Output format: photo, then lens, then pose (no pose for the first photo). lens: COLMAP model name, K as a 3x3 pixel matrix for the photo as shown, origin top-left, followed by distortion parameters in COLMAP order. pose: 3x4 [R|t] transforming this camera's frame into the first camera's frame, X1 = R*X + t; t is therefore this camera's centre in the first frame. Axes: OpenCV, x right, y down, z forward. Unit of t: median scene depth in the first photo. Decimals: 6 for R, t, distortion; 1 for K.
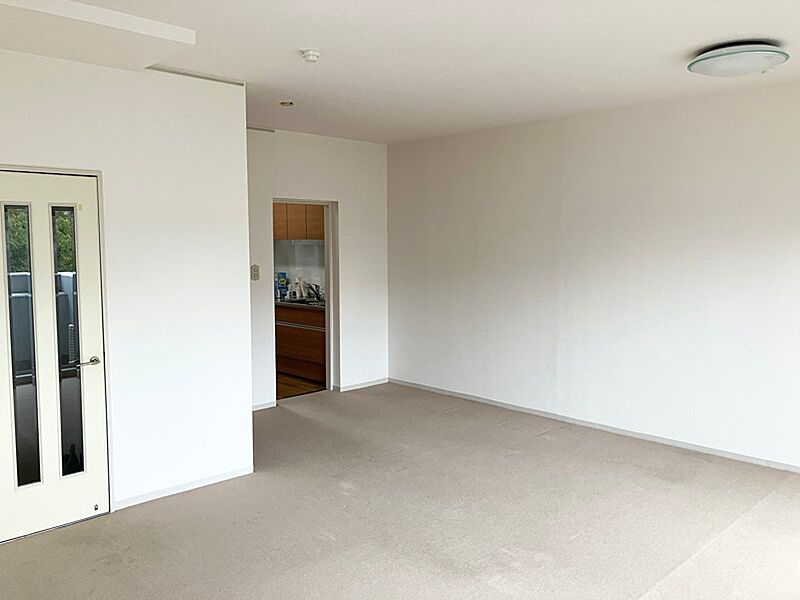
lens RADIAL K [[666.0, 0, 400.0], [0, 666.0, 300.0], [0, 0, 1]] dist [0.042182, -0.002034]
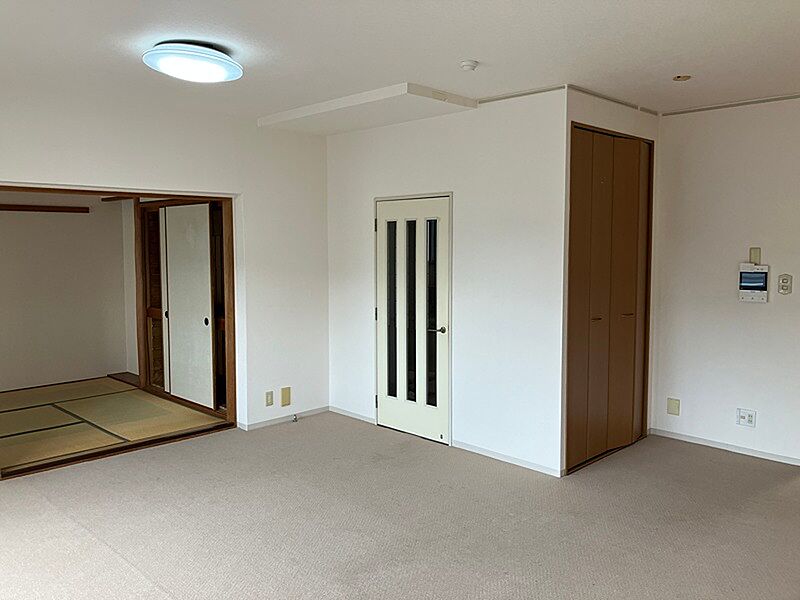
lens RADIAL K [[666.0, 0, 400.0], [0, 666.0, 300.0], [0, 0, 1]] dist [0.042182, -0.002034]
pose [[0.020036, 0.085229, -0.996160, 0.907574], [-0.095317, 0.991984, 0.082955, -0.076716], [0.995245, 0.093289, 0.027999, 0.875024]]
